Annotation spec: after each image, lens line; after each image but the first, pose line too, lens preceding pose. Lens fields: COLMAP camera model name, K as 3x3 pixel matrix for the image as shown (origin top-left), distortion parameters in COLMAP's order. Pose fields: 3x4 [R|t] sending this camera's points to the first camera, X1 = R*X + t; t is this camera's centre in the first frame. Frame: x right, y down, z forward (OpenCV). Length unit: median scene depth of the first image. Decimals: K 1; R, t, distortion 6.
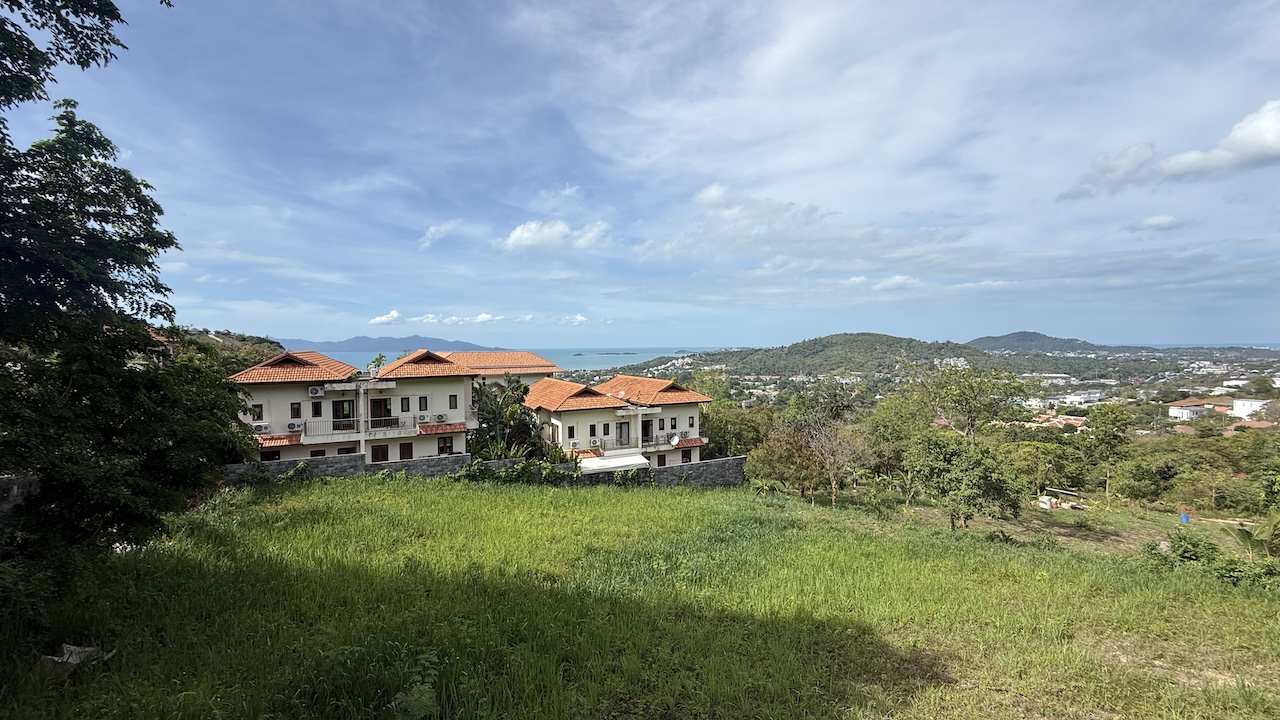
lens RADIAL K [[511.3, 0, 638.2], [0, 511.3, 358.3], [0, 0, 1]] dist [-0.000495, -0.000366]
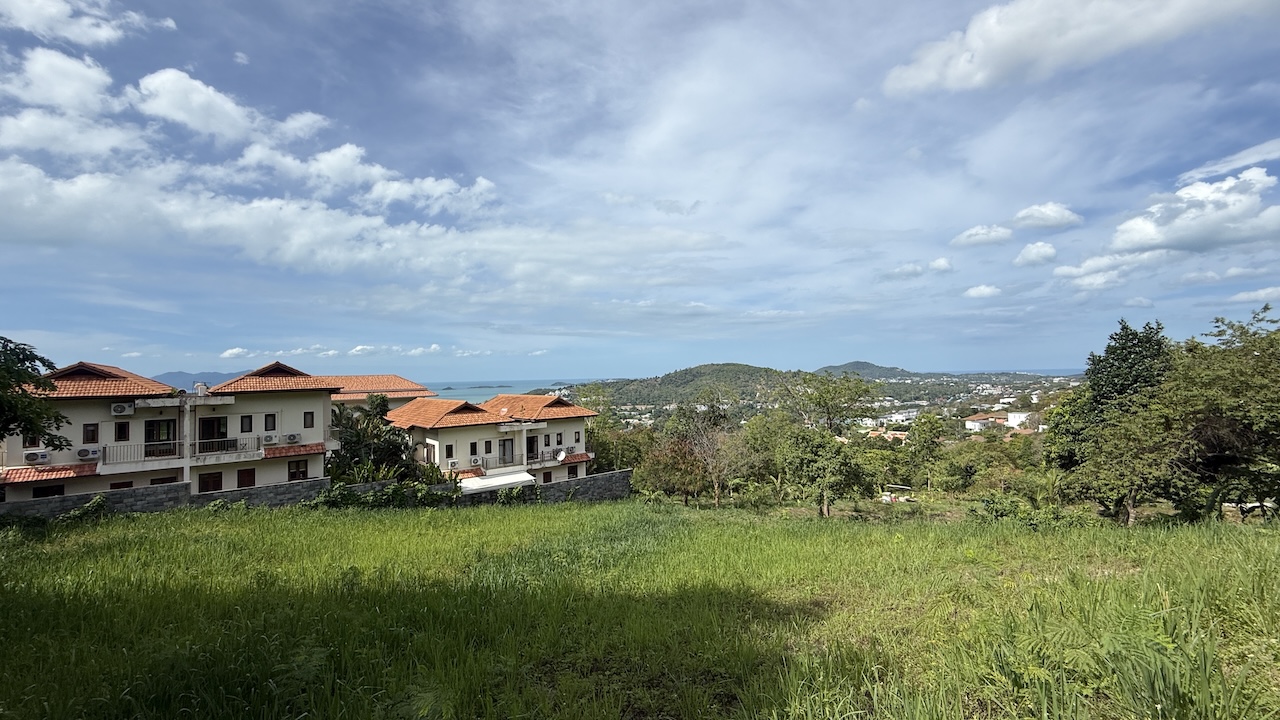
lens RADIAL K [[511.3, 0, 638.9], [0, 511.3, 356.6], [0, 0, 1]] dist [-0.000495, -0.000366]
pose [[0.970866, -0.005032, 0.239570, -0.017881], [0.020847, 0.997763, -0.063524, 0.038259], [-0.238714, 0.066668, 0.968799, 0.004846]]
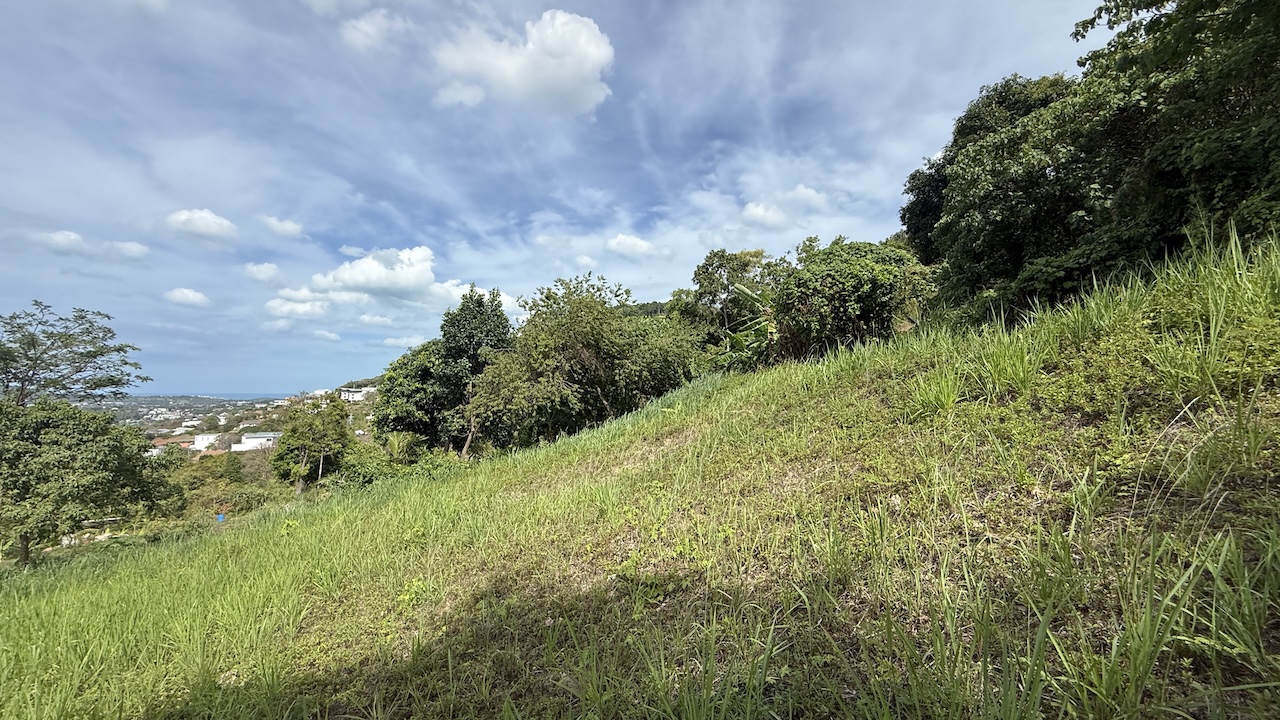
lens RADIAL K [[511.3, 0, 640.7], [0, 511.3, 356.1], [0, 0, 1]] dist [-0.000495, -0.000366]
pose [[-0.017792, 0.078110, 0.996786, 0.019254], [0.019941, 0.996773, -0.077753, 0.115597], [-0.999643, 0.018494, -0.019292, 0.234980]]
